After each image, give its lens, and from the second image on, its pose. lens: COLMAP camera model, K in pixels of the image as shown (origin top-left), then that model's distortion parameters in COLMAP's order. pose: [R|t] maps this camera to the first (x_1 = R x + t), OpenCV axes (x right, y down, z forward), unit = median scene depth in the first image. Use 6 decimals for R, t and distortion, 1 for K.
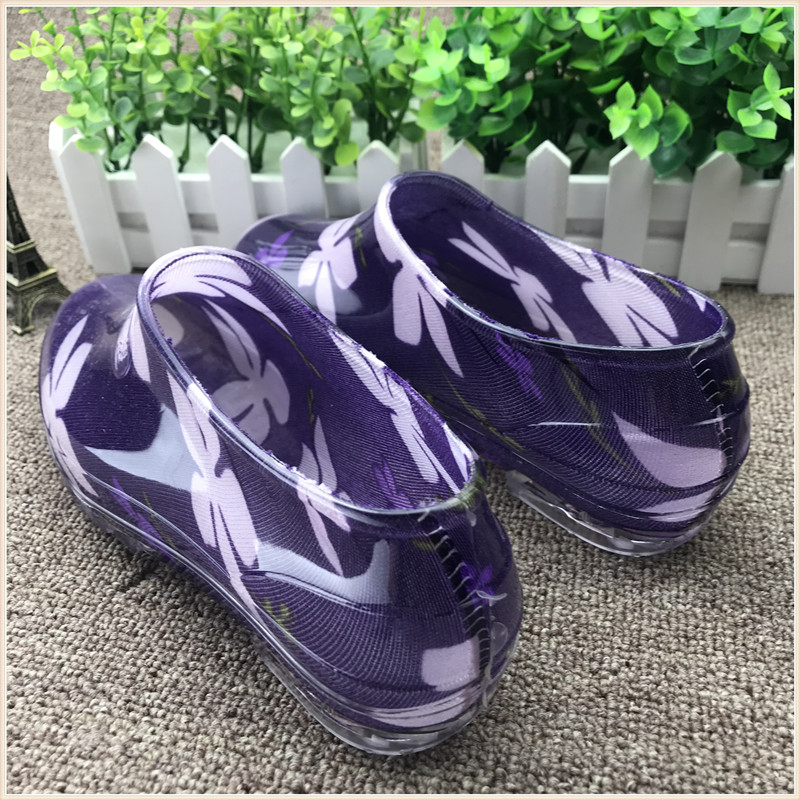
lens RADIAL K [[844.8, 0, 424.2], [0, 844.8, 403.5], [0, 0, 1]] dist [0.013302, 0.000000]
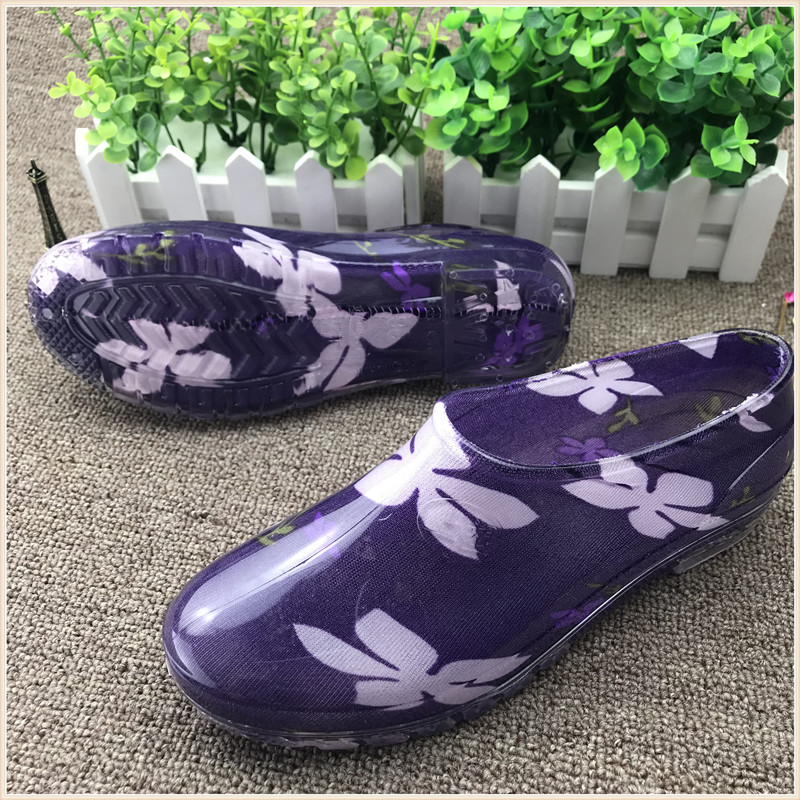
lens RADIAL K [[844.8, 0, 420.5], [0, 844.8, 387.0], [0, 0, 1]] dist [0.013302, 0.000000]
pose [[0.998431, -0.021146, 0.051850, -0.115892], [0.012231, 0.985952, 0.166579, -0.302715], [-0.054644, -0.165683, 0.984664, -0.207823]]
